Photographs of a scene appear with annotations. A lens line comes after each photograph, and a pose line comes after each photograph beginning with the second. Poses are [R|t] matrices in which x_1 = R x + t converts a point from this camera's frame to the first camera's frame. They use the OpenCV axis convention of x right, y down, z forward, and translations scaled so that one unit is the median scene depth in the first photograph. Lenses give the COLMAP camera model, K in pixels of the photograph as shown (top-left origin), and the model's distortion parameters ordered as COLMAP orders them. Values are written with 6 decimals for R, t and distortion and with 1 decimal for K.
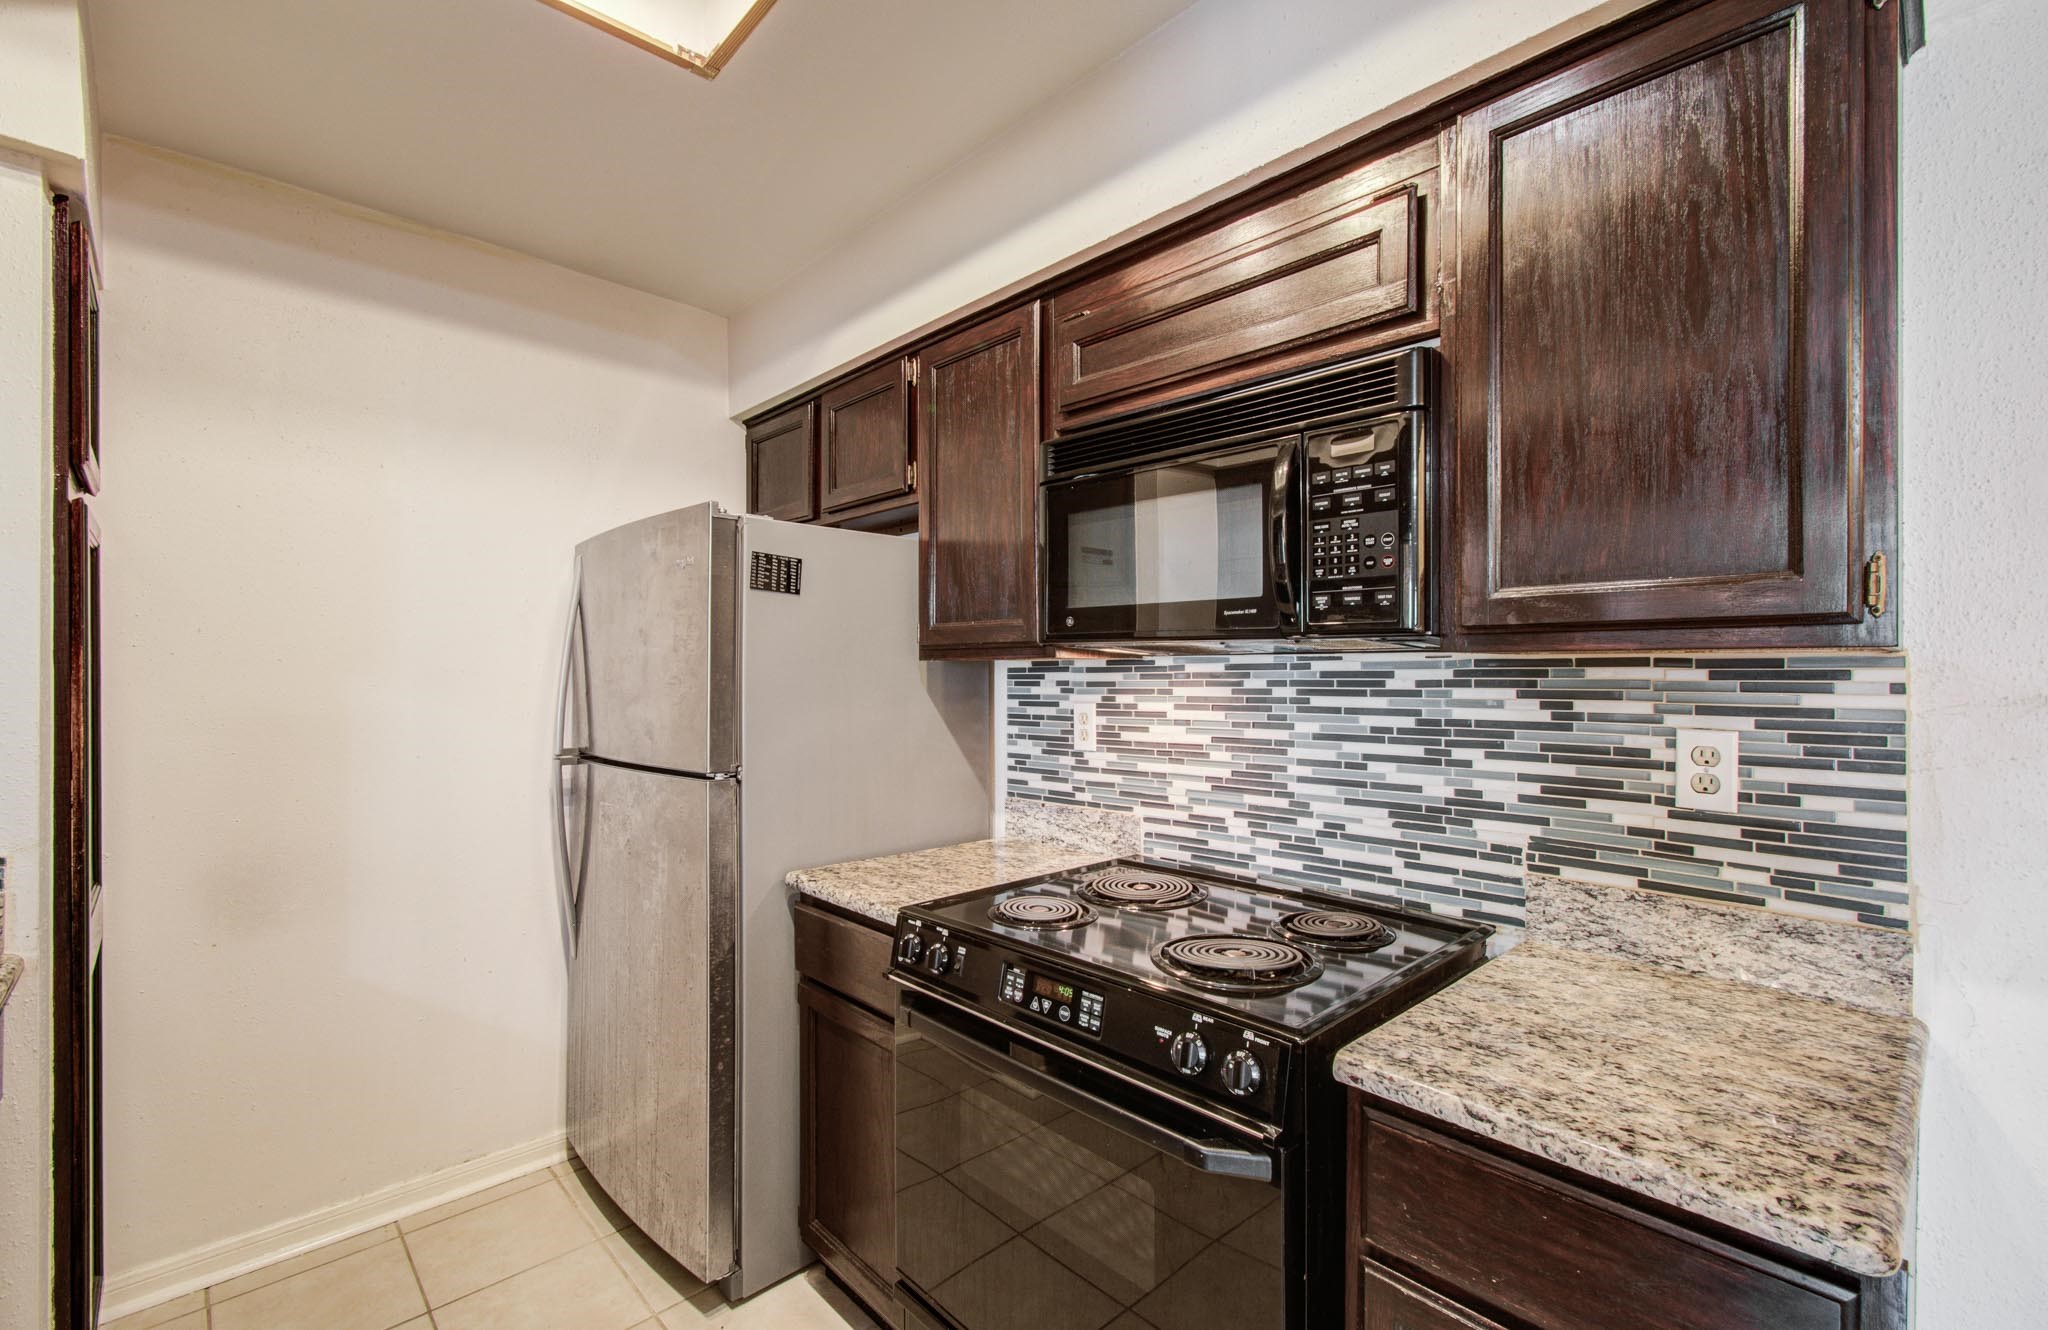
lens RADIAL K [[840.3, 0, 930.8], [0, 840.3, 681.6], [0, 0, 1]] dist [-0.054029, 0.029995]
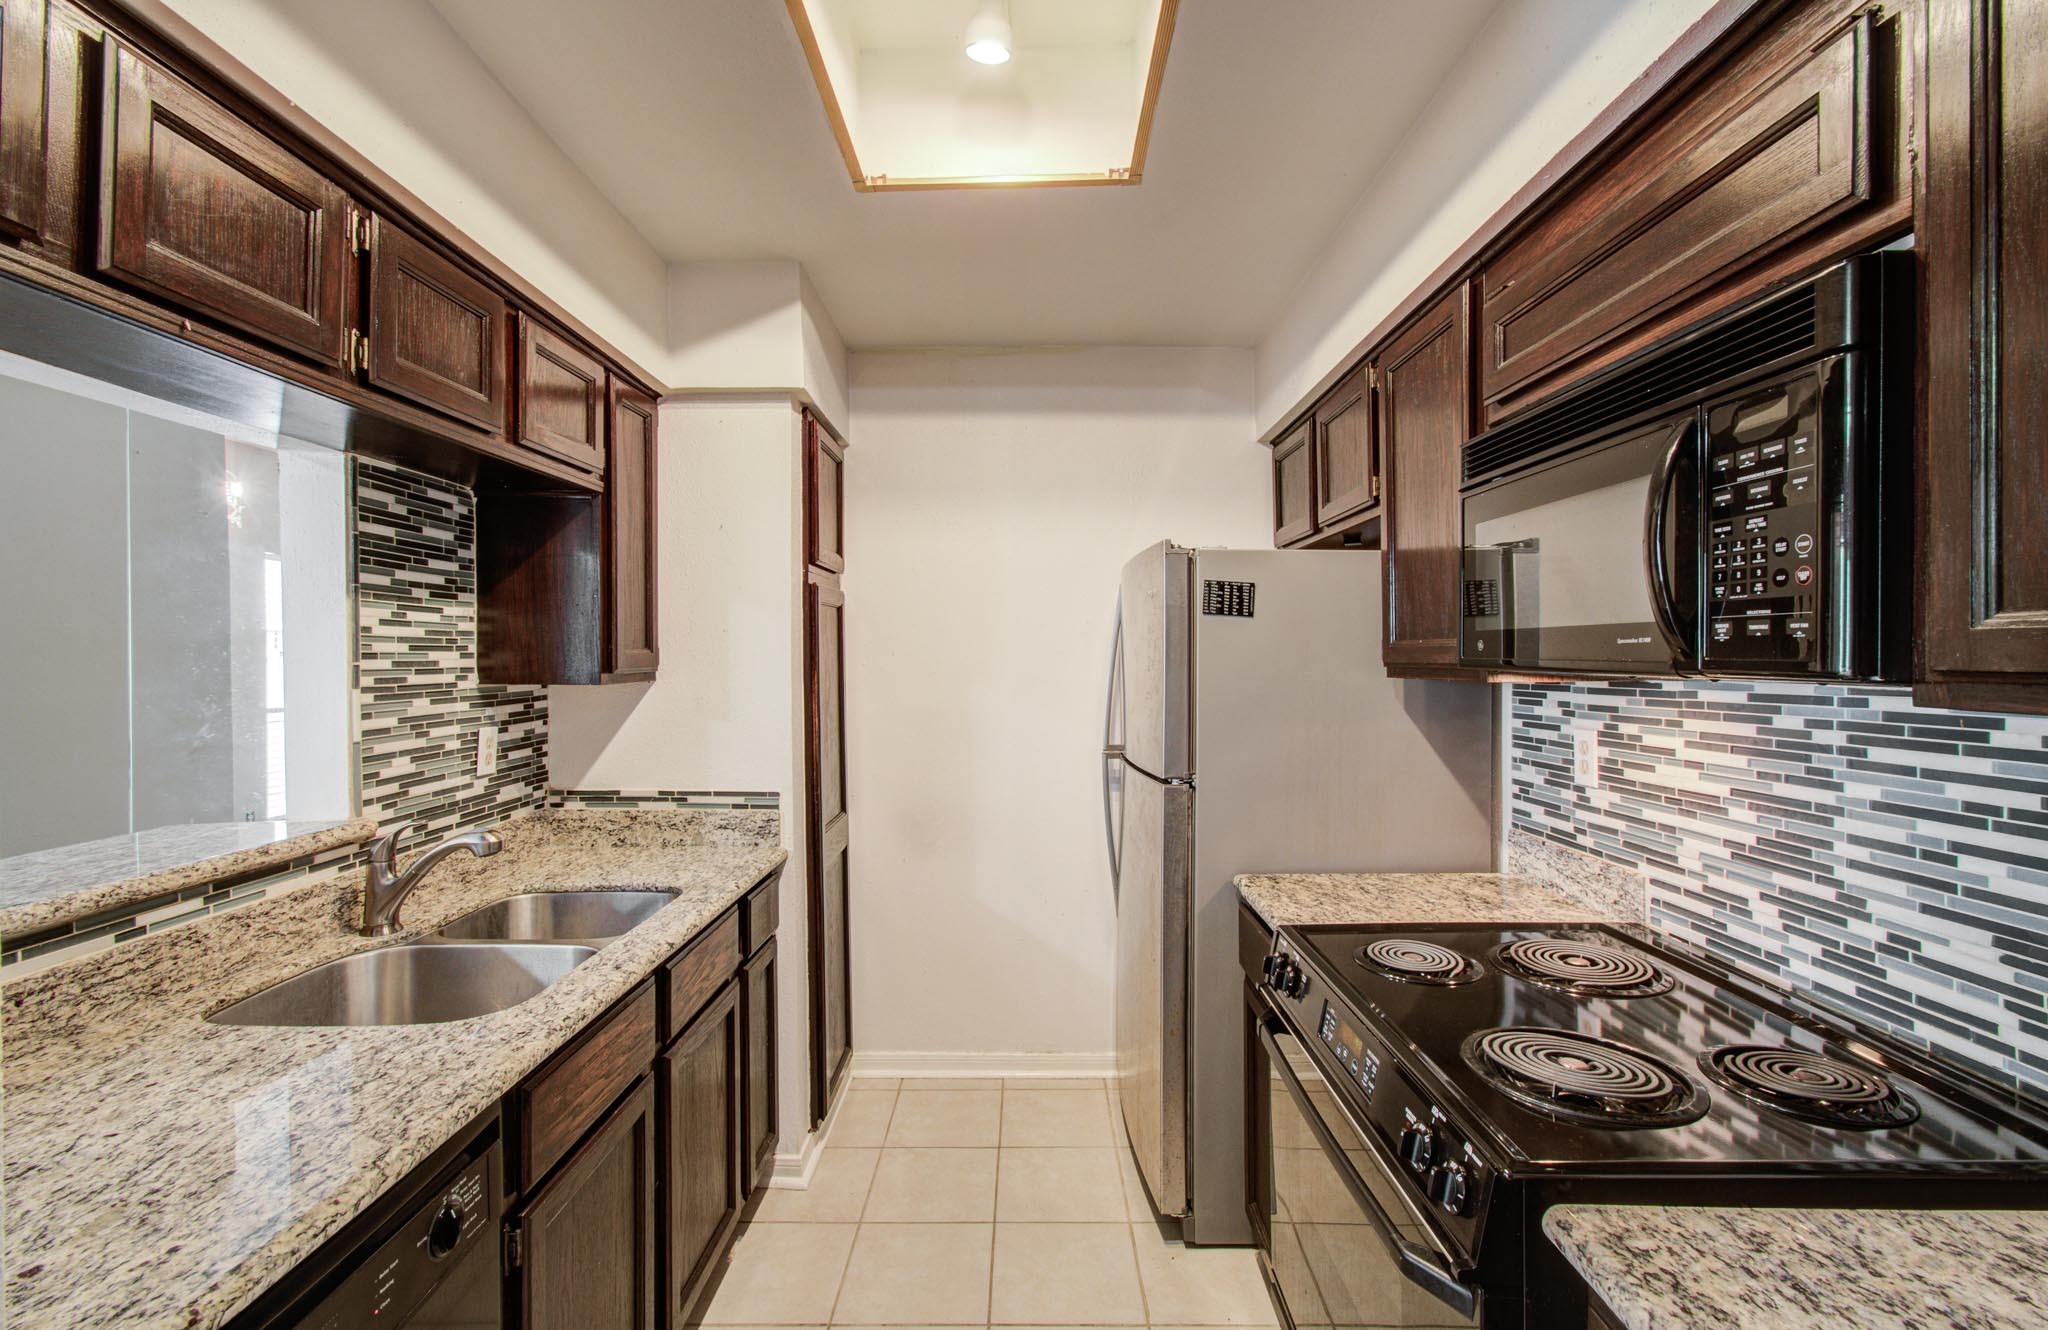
lens RADIAL K [[792.0, 0, 1018.7], [0, 792.0, 669.2], [0, 0, 1]] dist [0.001409, -0.005704]
pose [[0.744652, 0.004467, -0.667437, 0.355398], [0.000525, 0.999973, 0.007279, -0.050085], [0.667452, -0.005771, 0.744630, 0.040796]]
